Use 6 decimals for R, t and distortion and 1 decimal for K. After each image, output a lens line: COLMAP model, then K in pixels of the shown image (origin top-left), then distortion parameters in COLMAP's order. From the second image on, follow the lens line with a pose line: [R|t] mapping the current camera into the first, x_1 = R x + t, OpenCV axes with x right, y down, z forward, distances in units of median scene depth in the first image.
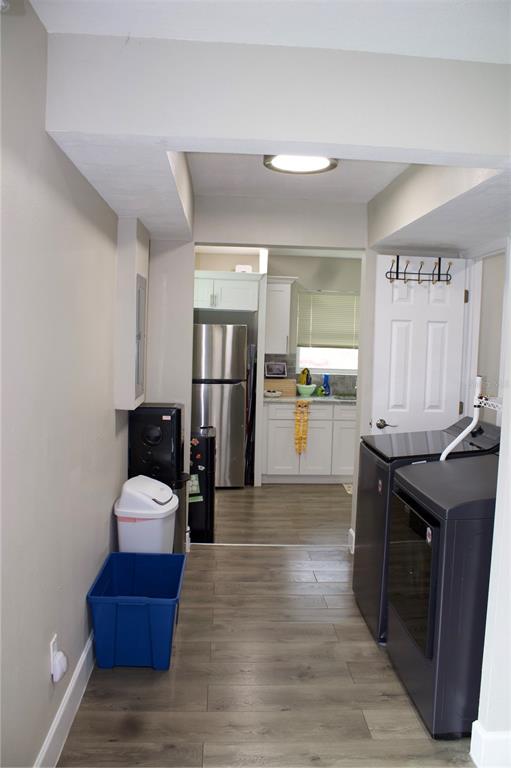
lens RADIAL K [[629.2, 0, 255.5], [0, 629.2, 384.0], [0, 0, 1]] dist [-0.173076, 0.146641]
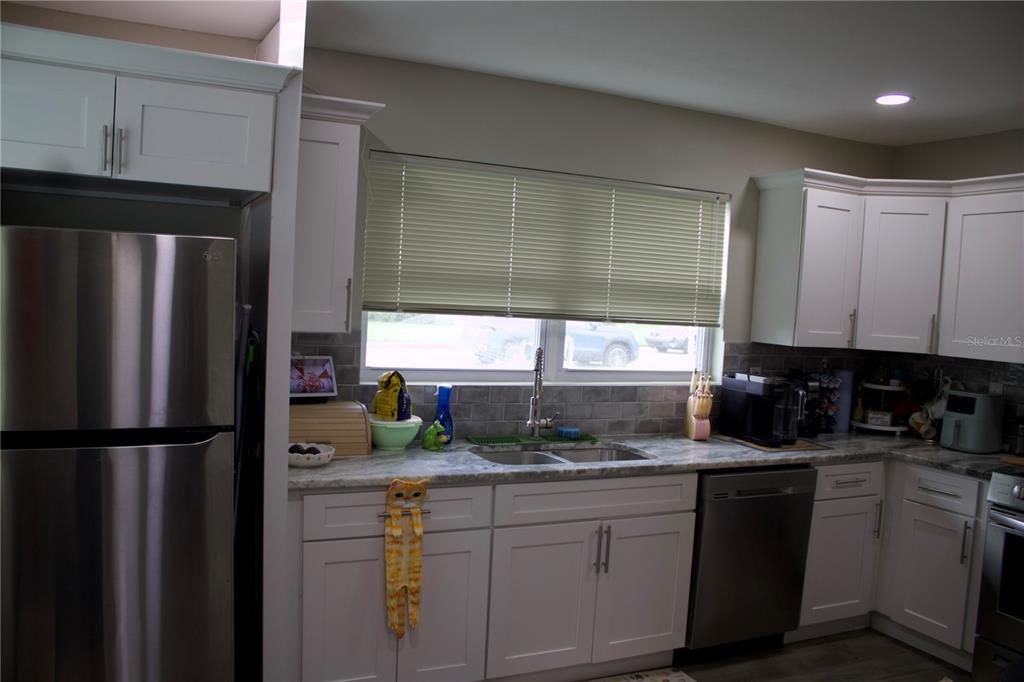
lens RADIAL K [[839.0, 0, 512.0], [0, 839.0, 341.0], [0, 0, 1]] dist [-0.173076, 0.146641]
pose [[0.928996, -0.003960, 0.370070, -0.033136], [0.007255, 0.999945, -0.007513, -0.039791], [-0.370020, 0.009665, 0.928974, 0.559181]]
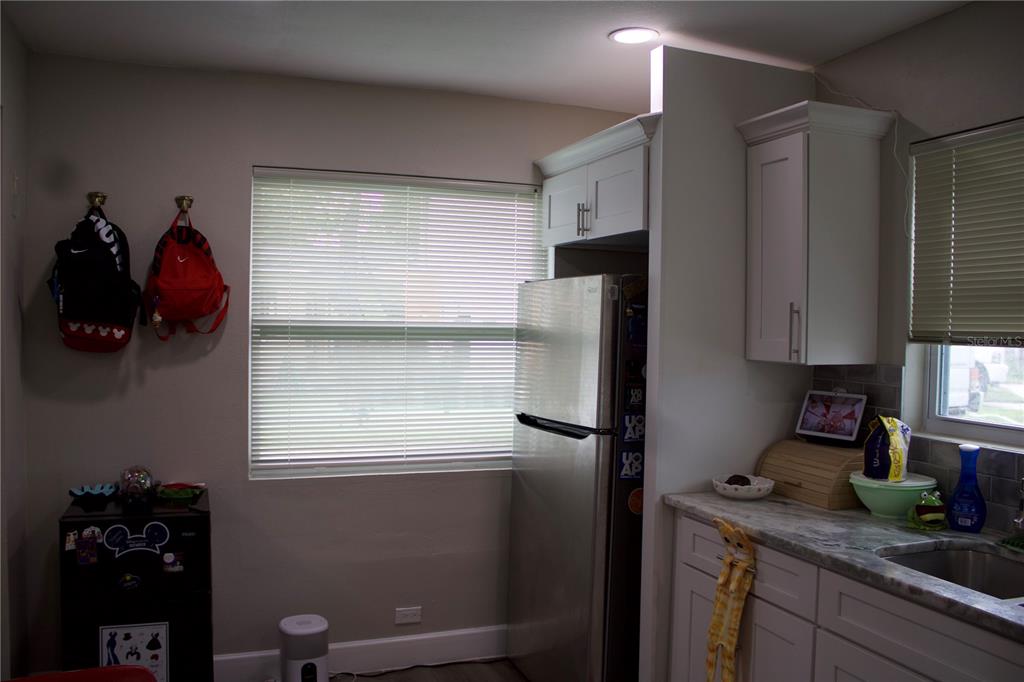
lens RADIAL K [[839.0, 0, 512.0], [0, 839.0, 341.0], [0, 0, 1]] dist [-0.173076, 0.146641]
pose [[0.306562, -0.009629, -0.951802, 0.385152], [-0.081536, 0.996008, -0.036338, -0.033197], [0.948352, 0.088746, 0.304553, 0.756033]]
